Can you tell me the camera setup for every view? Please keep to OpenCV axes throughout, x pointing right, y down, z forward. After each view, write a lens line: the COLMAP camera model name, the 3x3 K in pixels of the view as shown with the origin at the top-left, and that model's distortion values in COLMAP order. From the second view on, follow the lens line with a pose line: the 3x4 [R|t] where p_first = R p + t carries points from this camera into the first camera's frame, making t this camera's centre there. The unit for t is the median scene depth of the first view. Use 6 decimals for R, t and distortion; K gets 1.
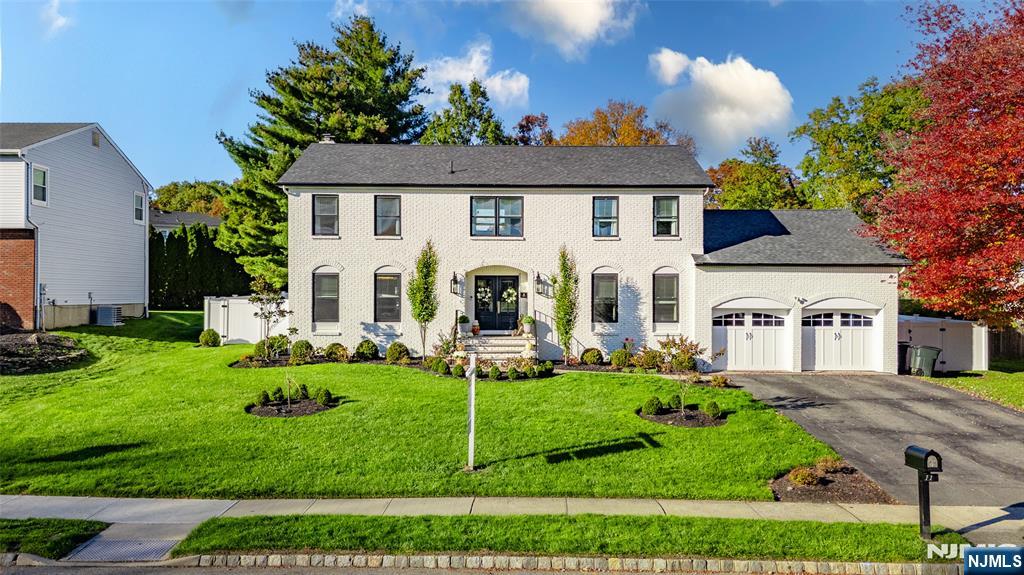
lens RADIAL K [[751.1, 0, 512.0], [0, 751.1, 287.5], [0, 0, 1]] dist [0.050554, -0.001751]
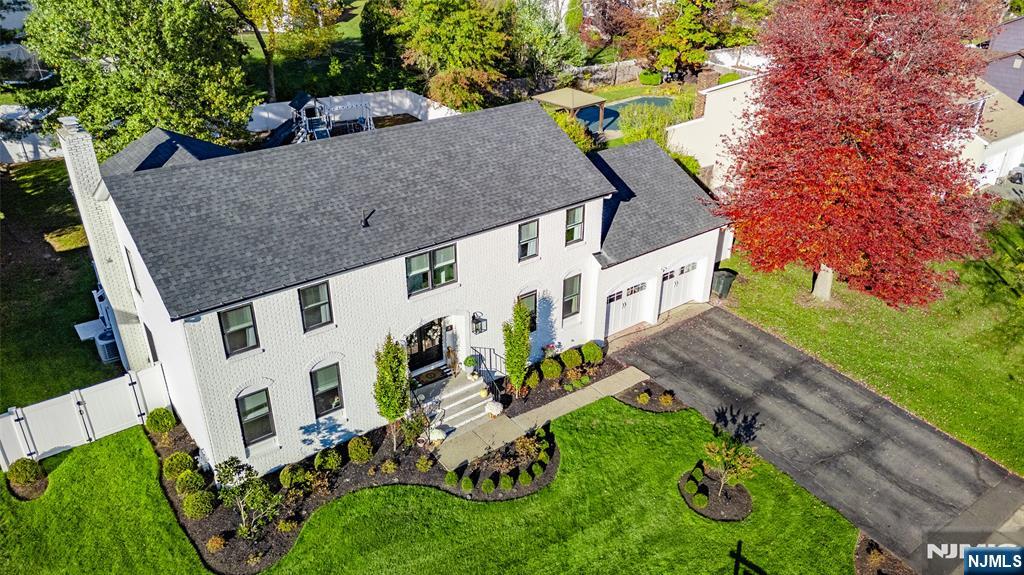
lens RADIAL K [[751.1, 0, 512.0], [0, 751.1, 287.5], [0, 0, 1]] dist [0.050554, -0.001751]
pose [[0.794655, -0.282899, 0.537114, -0.425761], [-0.008907, 0.879248, 0.476280, -0.498685], [-0.606996, -0.383263, 0.696179, 0.320328]]
